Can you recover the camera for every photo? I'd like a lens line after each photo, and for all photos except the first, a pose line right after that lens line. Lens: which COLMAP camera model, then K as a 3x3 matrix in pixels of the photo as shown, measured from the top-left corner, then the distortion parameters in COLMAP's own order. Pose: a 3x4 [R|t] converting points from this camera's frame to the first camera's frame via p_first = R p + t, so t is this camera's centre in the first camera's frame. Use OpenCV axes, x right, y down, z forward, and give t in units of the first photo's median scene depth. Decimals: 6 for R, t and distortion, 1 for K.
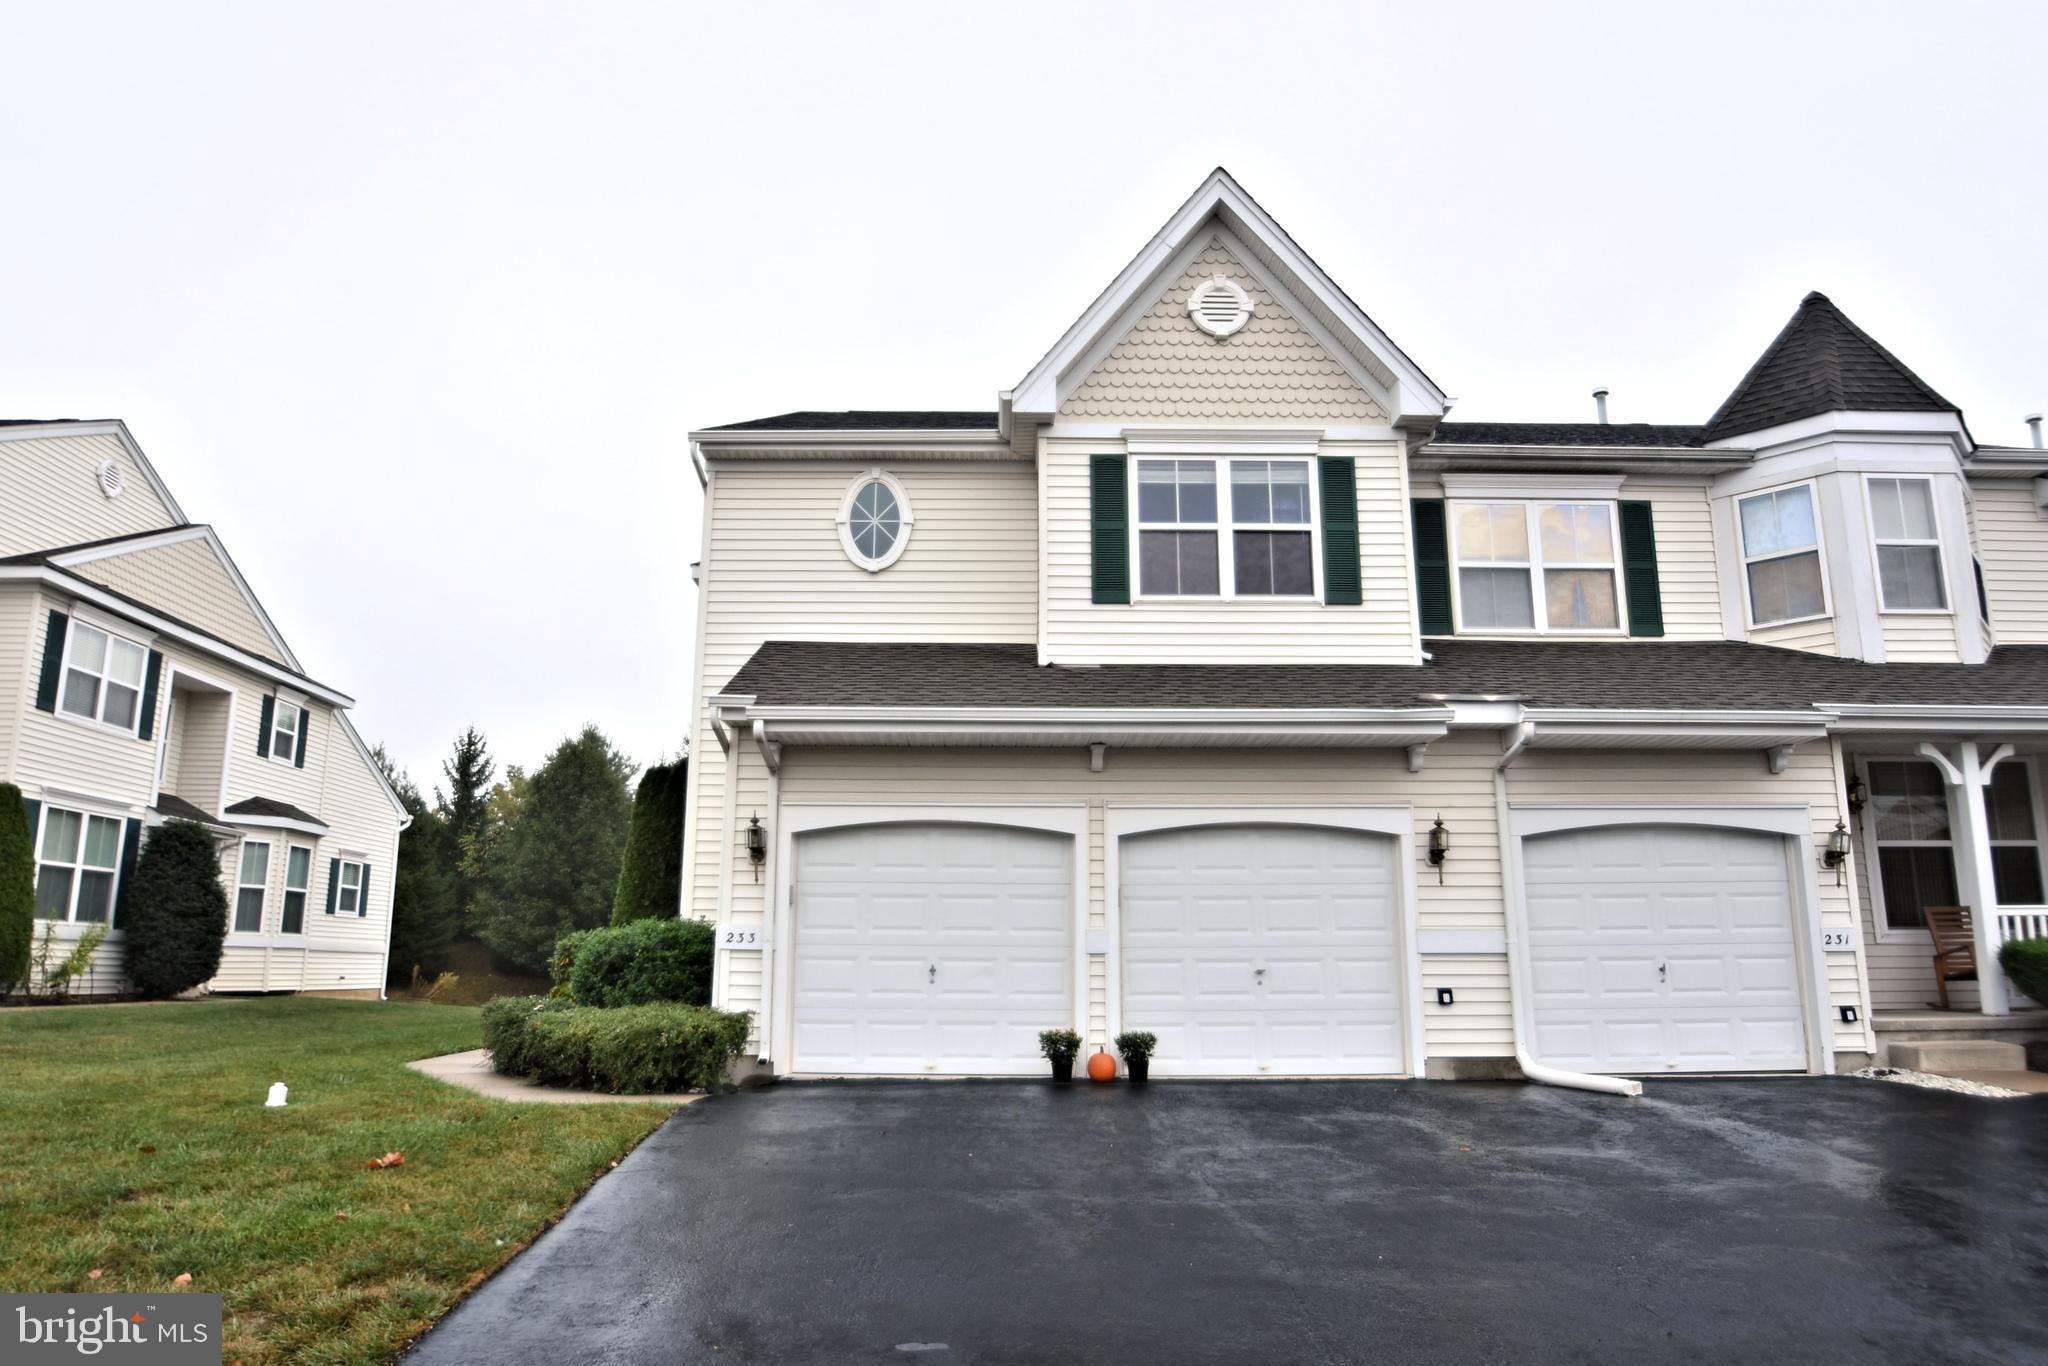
lens RADIAL K [[1339.4, 0, 1024.0], [0, 1339.4, 683.0], [0, 0, 1]] dist [-0.073846, 0.118175]
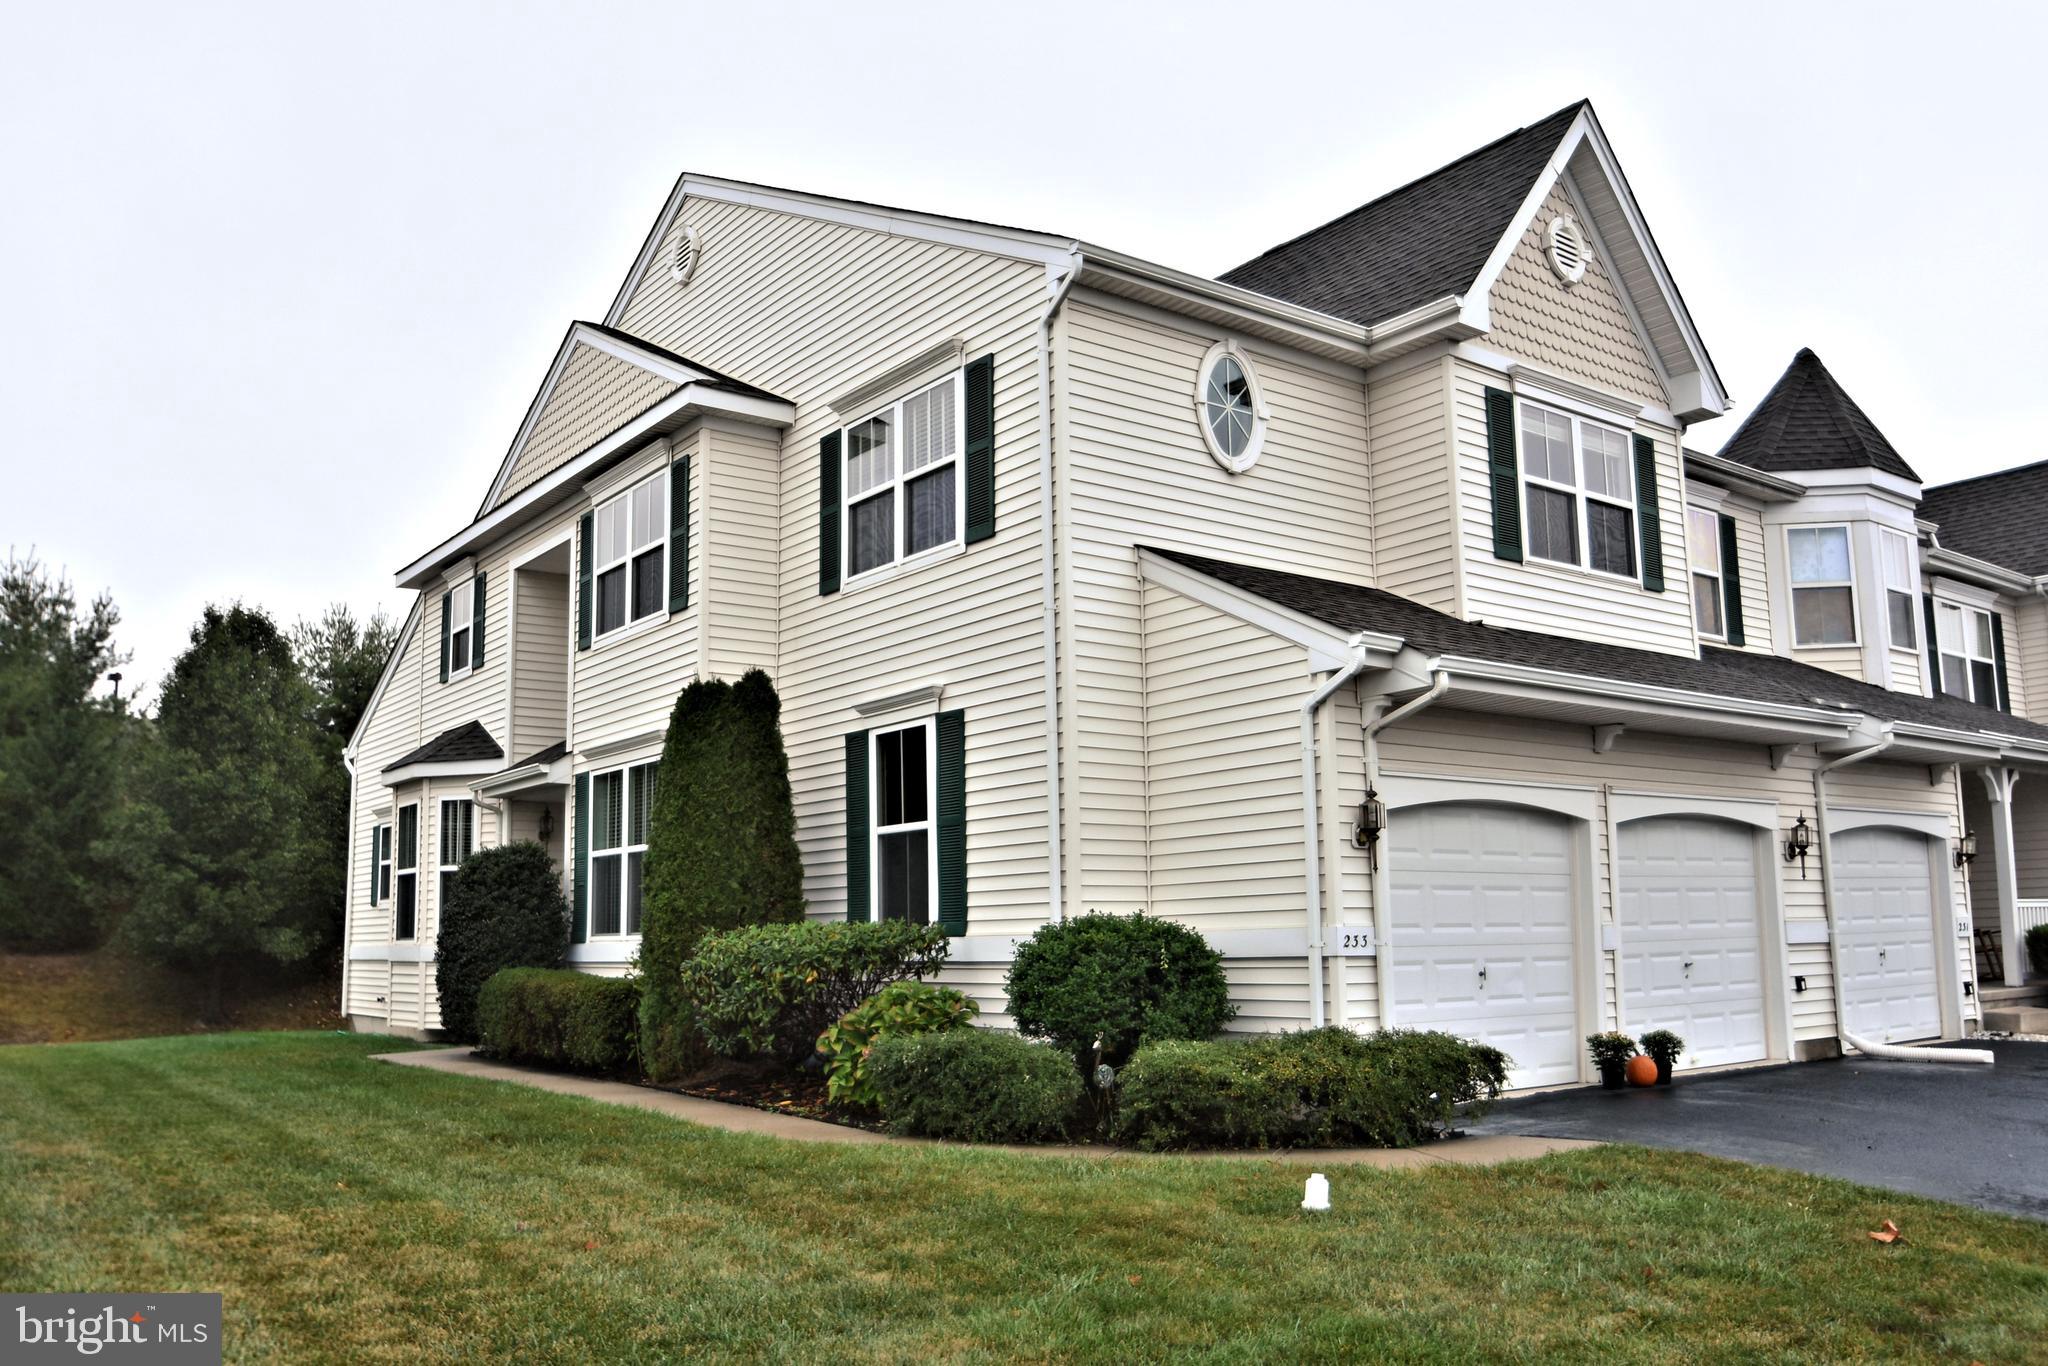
lens RADIAL K [[1651.1, 0, 1024.0], [0, 1651.1, 683.0], [0, 0, 1]] dist [-0.002687, -0.000251]
pose [[0.779681, 0.077280, 0.621390, -0.853712], [-0.116294, 0.992962, 0.022427, 0.034533], [-0.615284, -0.089749, 0.783180, 0.318663]]
